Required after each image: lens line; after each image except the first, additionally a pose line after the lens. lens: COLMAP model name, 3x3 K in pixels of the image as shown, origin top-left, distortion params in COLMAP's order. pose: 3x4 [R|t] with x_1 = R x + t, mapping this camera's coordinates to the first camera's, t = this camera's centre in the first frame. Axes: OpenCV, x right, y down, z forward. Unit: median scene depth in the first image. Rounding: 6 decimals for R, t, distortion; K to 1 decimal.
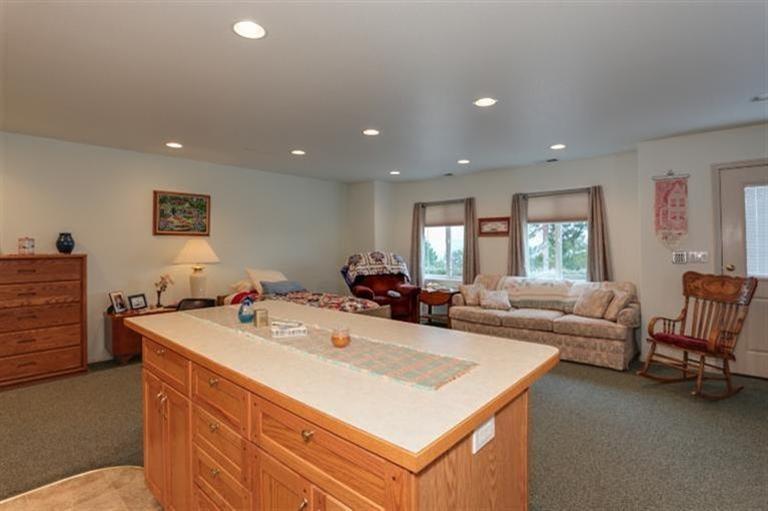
lens RADIAL K [[375.2, 0, 384.9], [0, 375.2, 251.8], [0, 0, 1]] dist [-0.062739, 0.021917]
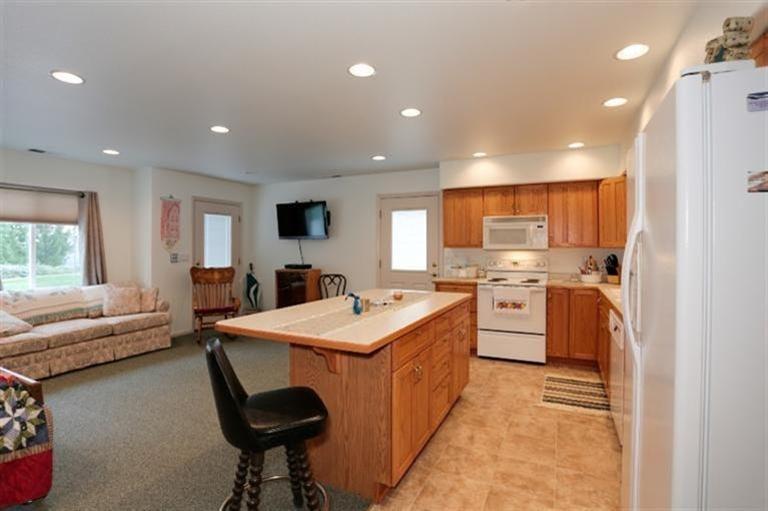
lens RADIAL K [[375.2, 0, 384.9], [0, 375.2, 251.8], [0, 0, 1]] dist [-0.062739, 0.021917]
pose [[-0.278135, -0.005748, 0.960525, -0.755907], [0.017327, 0.999789, 0.011000, -0.009371], [-0.960386, 0.019703, -0.277976, 0.598012]]
